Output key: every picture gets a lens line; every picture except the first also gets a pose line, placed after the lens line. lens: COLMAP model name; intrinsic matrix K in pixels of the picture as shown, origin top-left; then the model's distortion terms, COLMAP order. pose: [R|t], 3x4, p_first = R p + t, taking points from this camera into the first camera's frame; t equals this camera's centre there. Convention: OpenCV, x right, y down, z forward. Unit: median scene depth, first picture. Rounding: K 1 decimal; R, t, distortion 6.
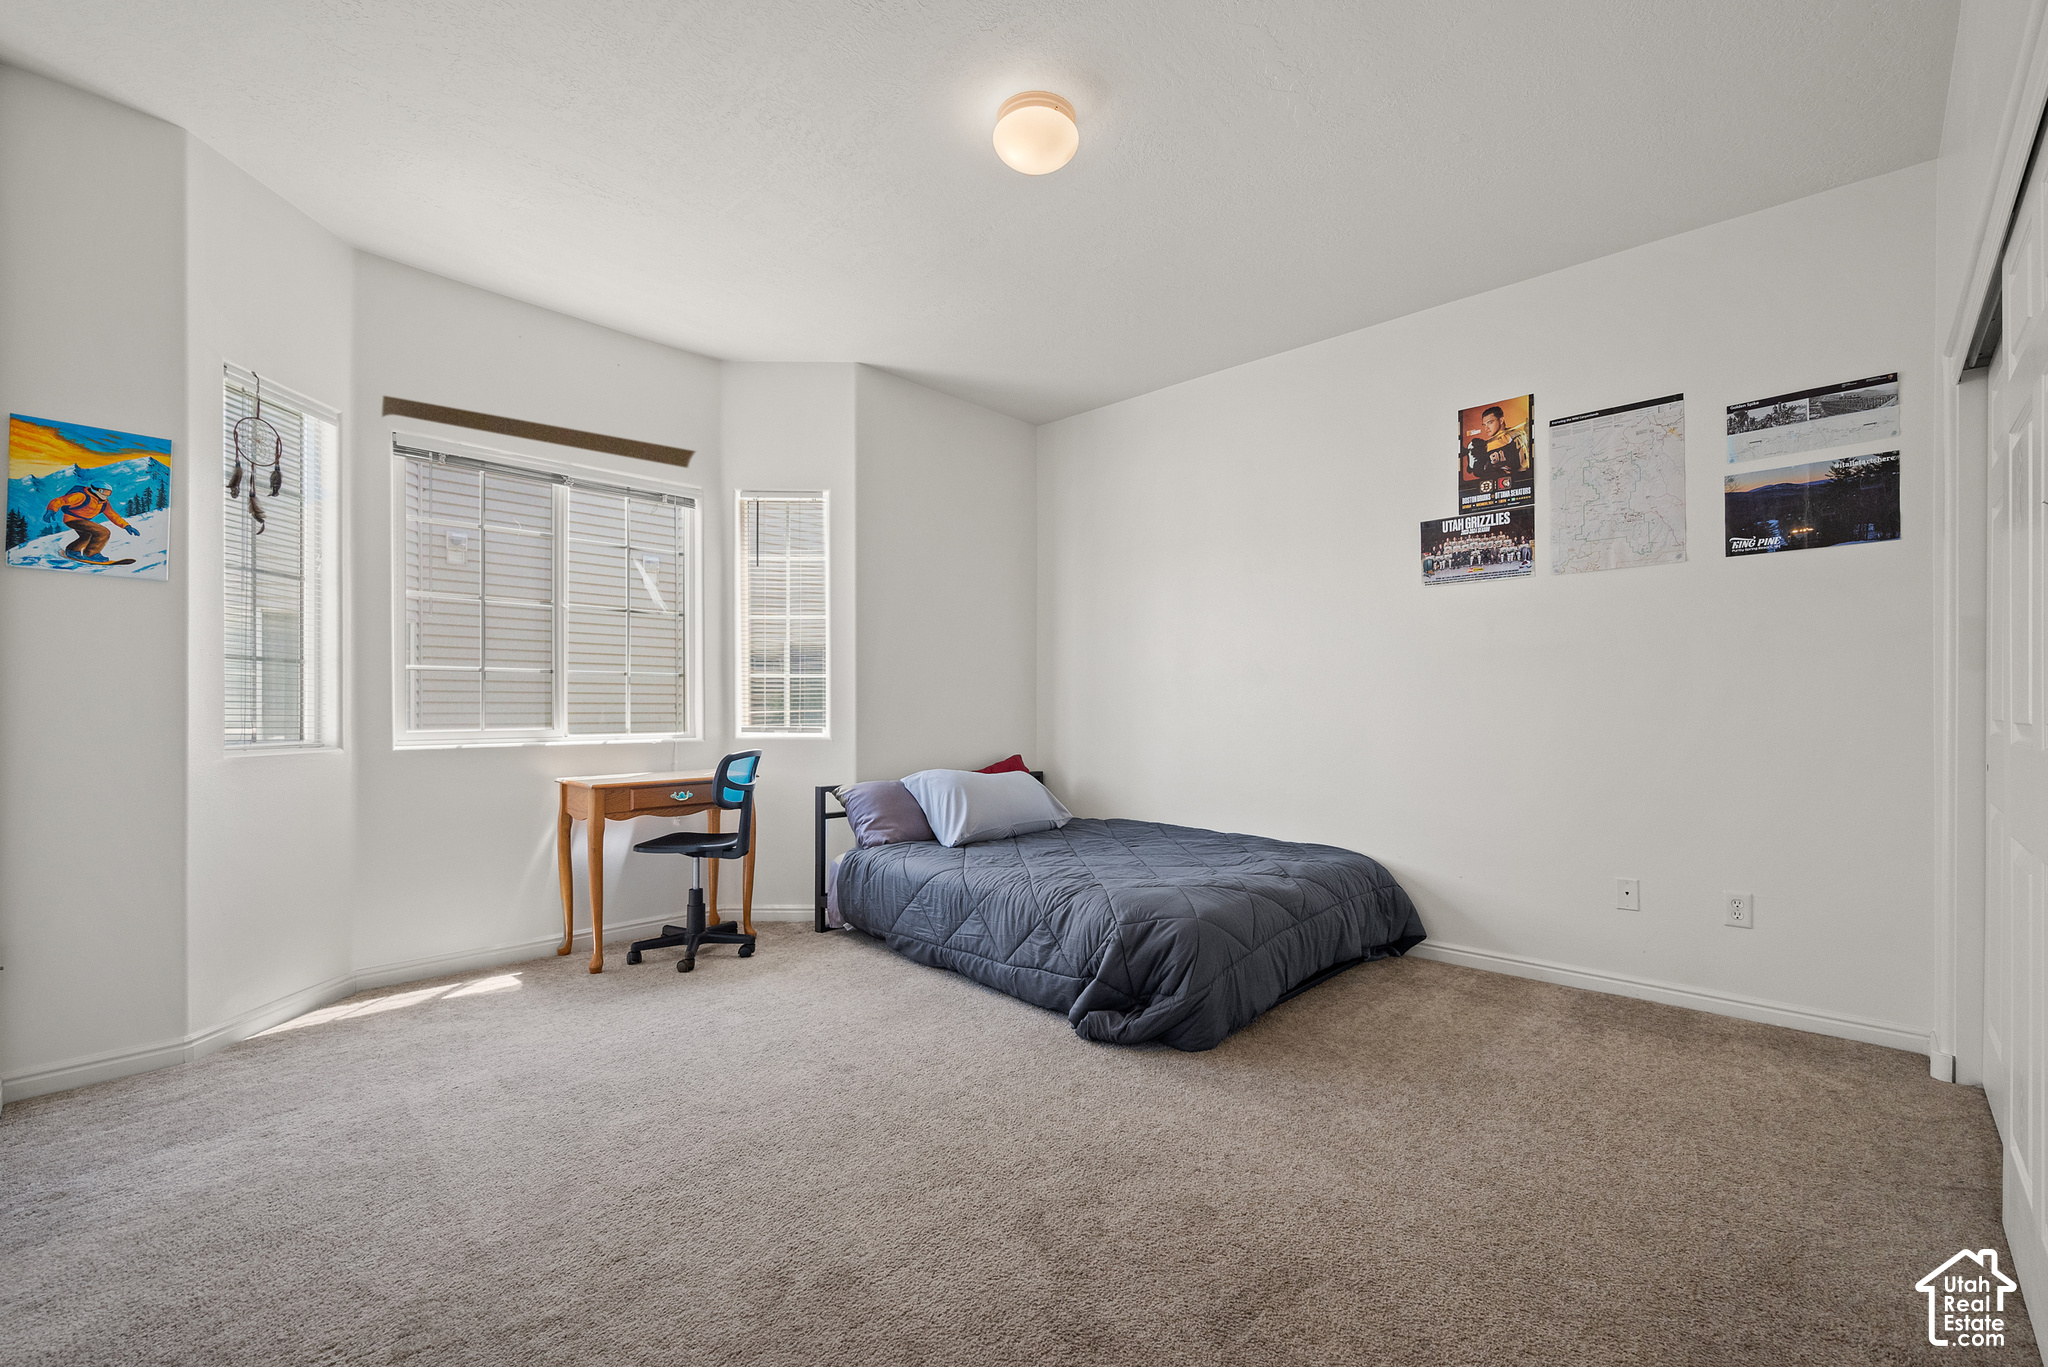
lens RADIAL K [[859.0, 0, 1031.2], [0, 859.0, 696.4], [0, 0, 1]] dist [-0.000807, -0.000475]
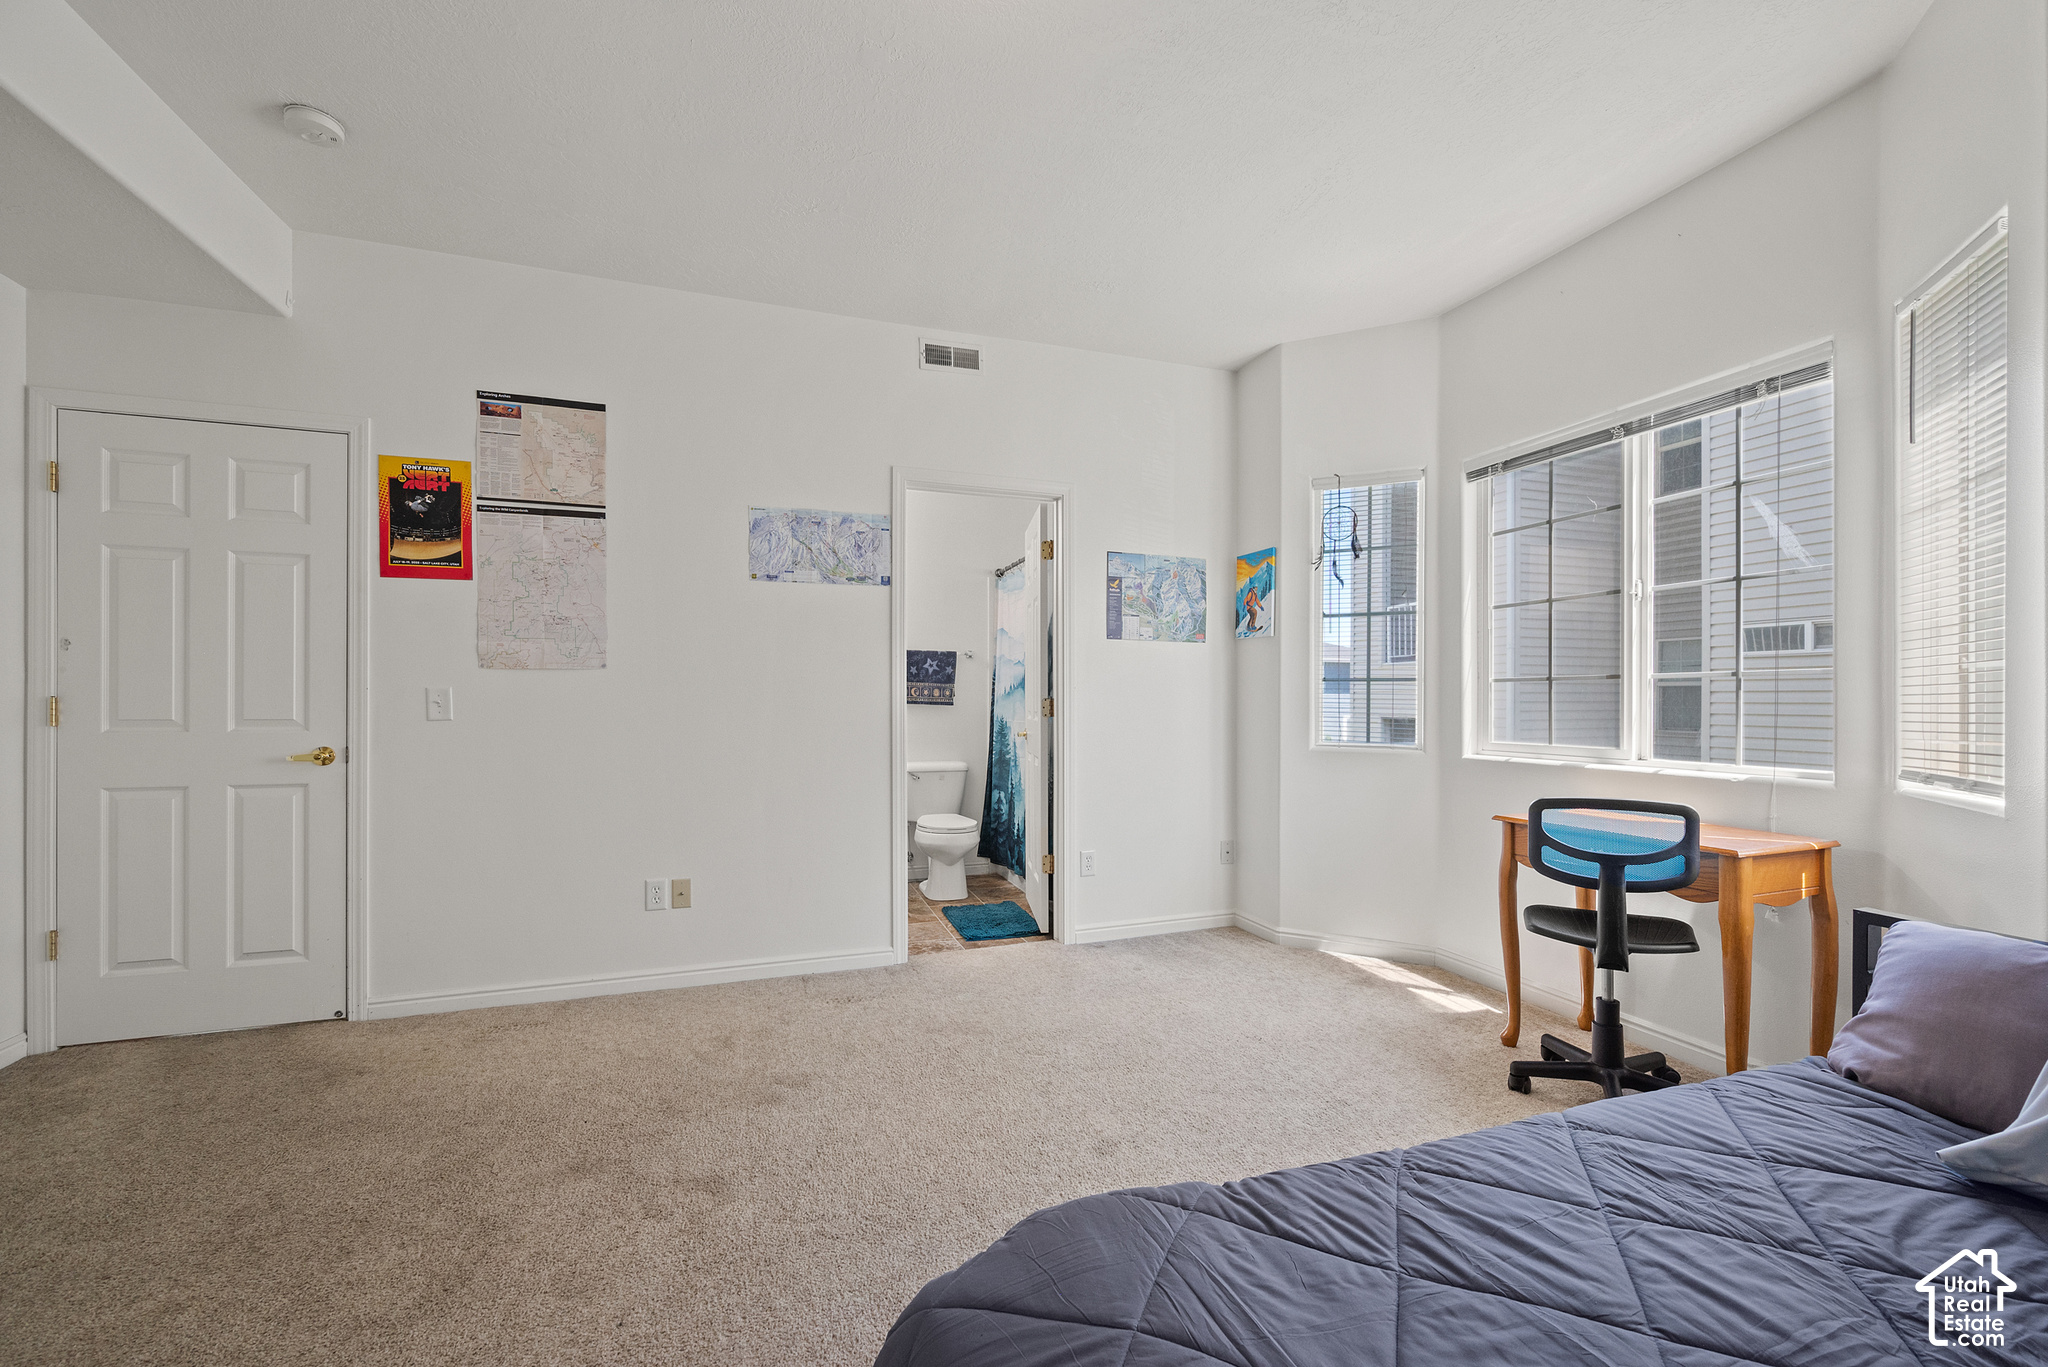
lens RADIAL K [[834.9, 0, 1067.8], [0, 834.9, 703.1], [0, 0, 1]] dist [0.001071, -0.000012]
pose [[-0.430998, 0.007389, -0.902323, 0.551375], [0.013088, 0.999912, 0.001936, -0.019177], [0.902258, -0.010975, -0.431057, 1.322562]]
